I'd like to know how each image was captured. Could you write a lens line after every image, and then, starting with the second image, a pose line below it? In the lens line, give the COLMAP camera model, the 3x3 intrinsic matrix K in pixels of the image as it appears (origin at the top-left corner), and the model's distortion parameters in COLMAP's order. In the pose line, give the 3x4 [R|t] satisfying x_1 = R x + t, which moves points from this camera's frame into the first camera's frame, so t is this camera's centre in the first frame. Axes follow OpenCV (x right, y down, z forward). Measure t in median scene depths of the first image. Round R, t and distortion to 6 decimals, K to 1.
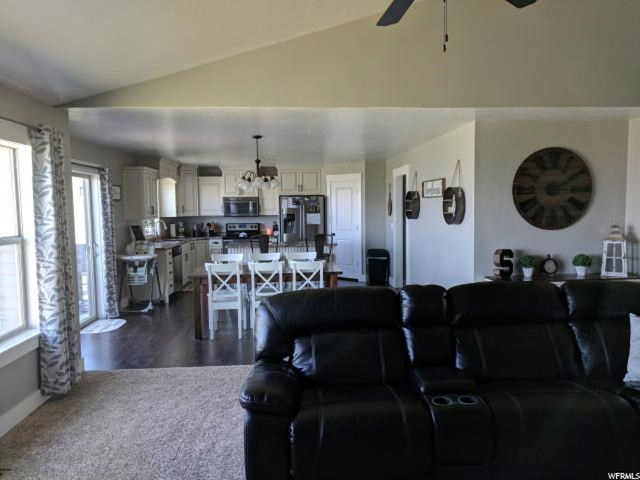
lens RADIAL K [[487.9, 0, 321.8], [0, 487.9, 243.4], [0, 0, 1]] dist [0.010548, -0.000049]
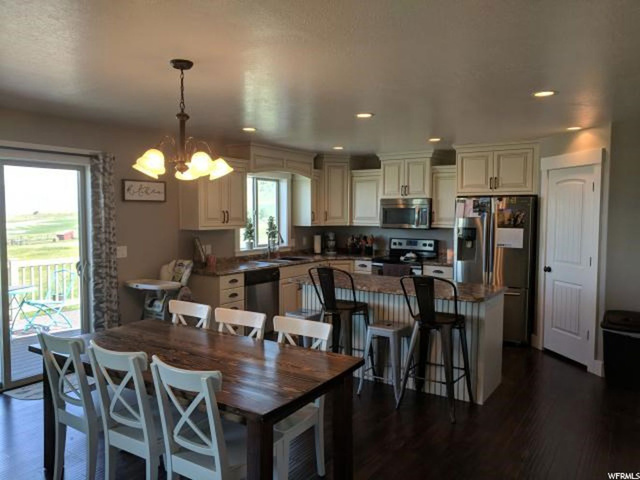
lens RADIAL K [[487.9, 0, 322.5], [0, 487.9, 240.6], [0, 0, 1]] dist [0.010548, -0.000049]
pose [[0.780553, 0.052359, -0.622893, 0.160535], [-0.062633, 0.998022, 0.005405, -0.036581], [0.621944, 0.034795, 0.782288, 0.429912]]
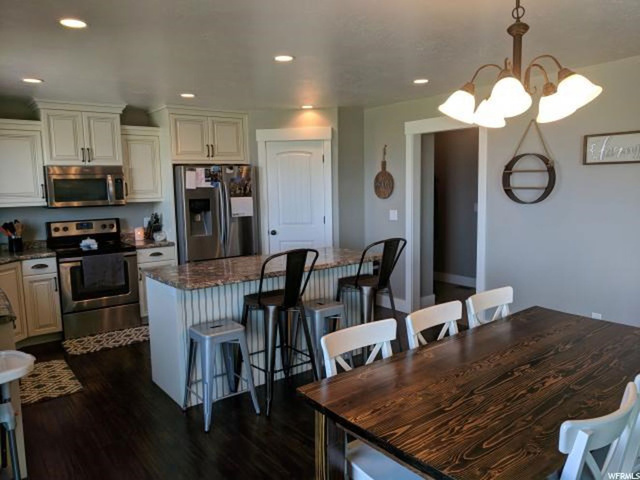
lens RADIAL K [[487.9, 0, 322.8], [0, 487.9, 235.8], [0, 0, 1]] dist [0.010548, -0.000049]
pose [[0.836004, -0.065165, 0.544841, -0.242075], [0.053023, 0.997870, 0.037991, -0.033076], [-0.546156, -0.002871, 0.837678, 0.475954]]
